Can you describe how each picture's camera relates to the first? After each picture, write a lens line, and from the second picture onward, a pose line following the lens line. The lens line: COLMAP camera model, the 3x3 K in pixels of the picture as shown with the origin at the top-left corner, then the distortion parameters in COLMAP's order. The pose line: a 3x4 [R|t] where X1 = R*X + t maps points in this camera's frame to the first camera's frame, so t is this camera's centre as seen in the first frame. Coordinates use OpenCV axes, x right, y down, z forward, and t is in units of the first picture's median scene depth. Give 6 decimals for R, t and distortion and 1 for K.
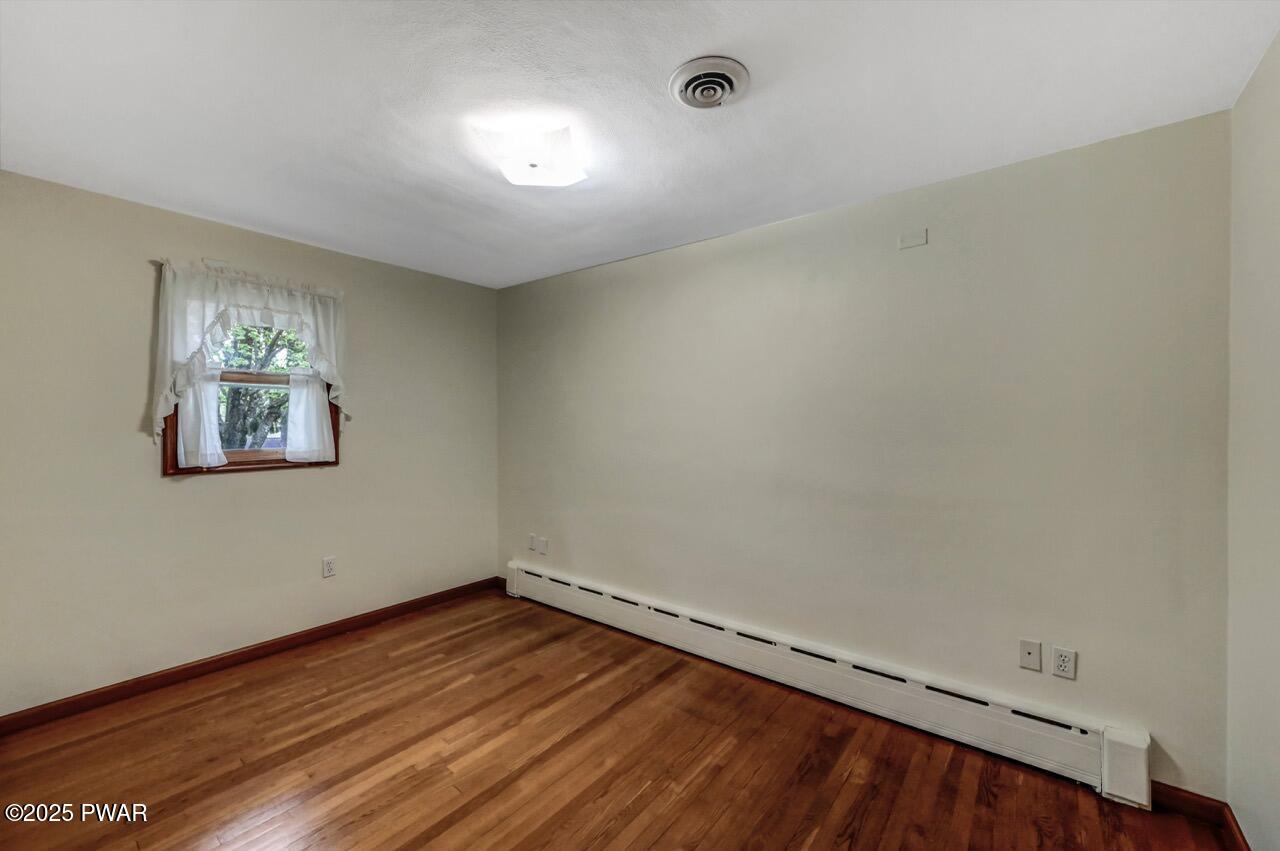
lens RADIAL K [[511.3, 0, 638.6], [0, 511.3, 423.7], [0, 0, 1]] dist [0.001289, 0.000027]
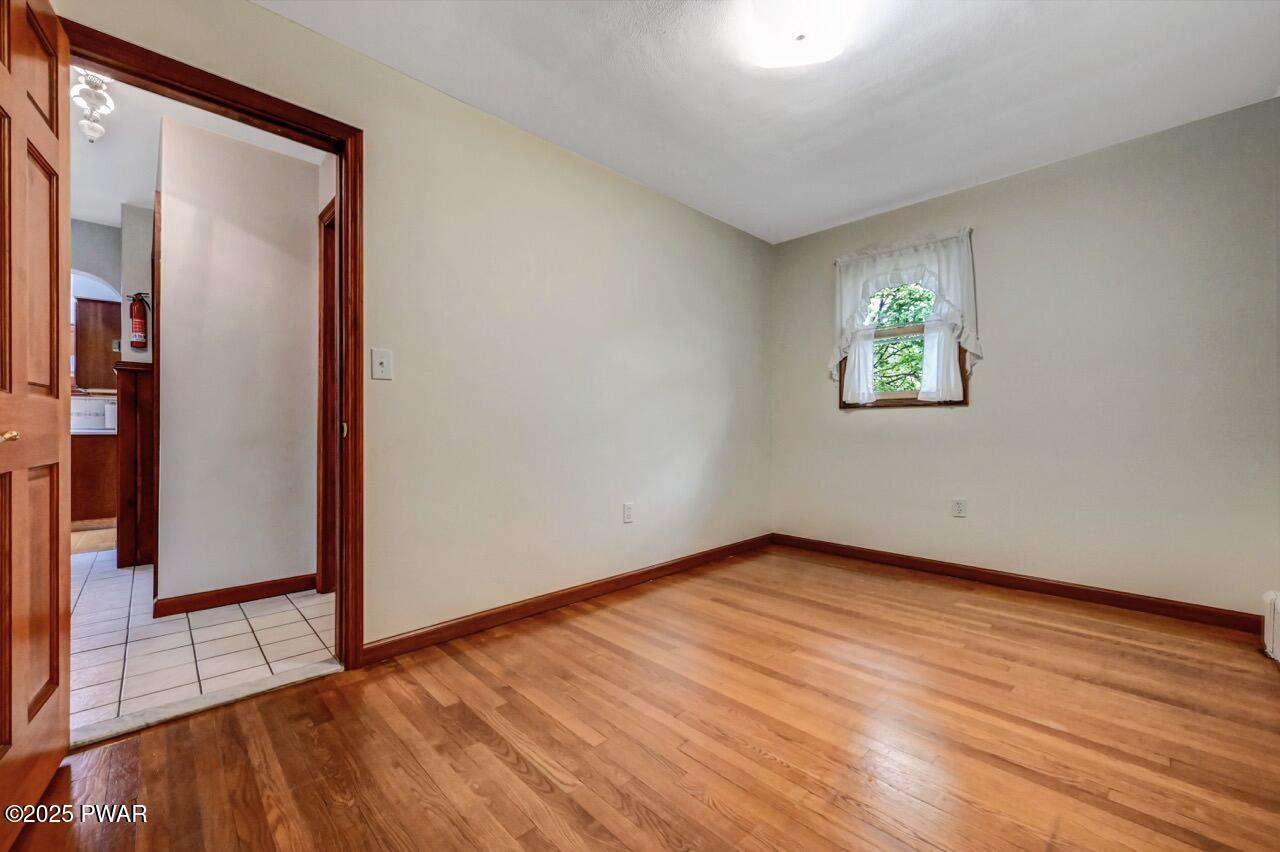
lens RADIAL K [[511.3, 0, 639.0], [0, 511.3, 424.9], [0, 0, 1]] dist [0.001289, 0.000027]
pose [[-0.145060, -0.015974, -0.989294, 0.494913], [-0.012814, 0.999816, -0.014264, 0.148957], [0.989340, 0.010608, -0.145238, 0.554479]]
